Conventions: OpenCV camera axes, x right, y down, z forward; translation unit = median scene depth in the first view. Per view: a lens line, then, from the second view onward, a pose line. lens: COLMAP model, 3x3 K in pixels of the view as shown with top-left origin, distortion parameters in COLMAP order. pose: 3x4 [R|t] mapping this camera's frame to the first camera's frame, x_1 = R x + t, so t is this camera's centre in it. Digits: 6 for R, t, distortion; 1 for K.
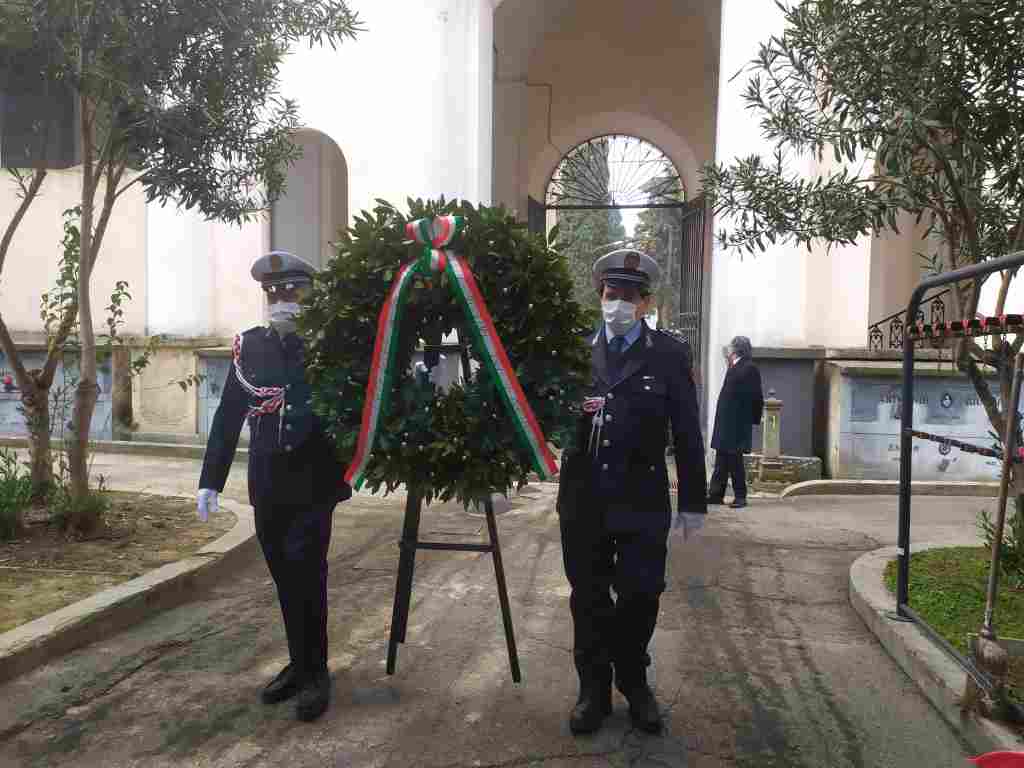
lens RADIAL K [[763.7, 0, 543.3], [0, 763.7, 368.1], [0, 0, 1]] dist [0.057677, -0.036589]
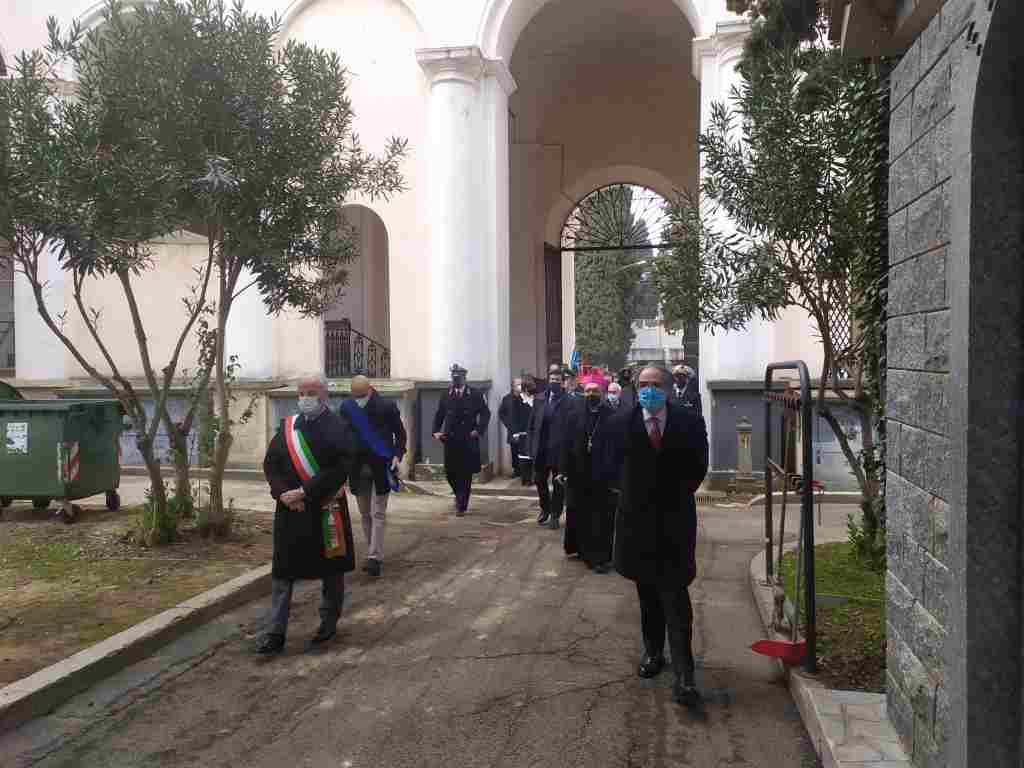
lens RADIAL K [[763.7, 0, 549.0], [0, 763.7, 351.1], [0, 0, 1]] dist [0.057677, -0.036589]
pose [[0.999172, -0.021808, -0.034356, 0.065385], [0.020416, 0.998976, -0.040364, -0.053715], [0.035201, 0.039629, 0.998594, -0.358992]]
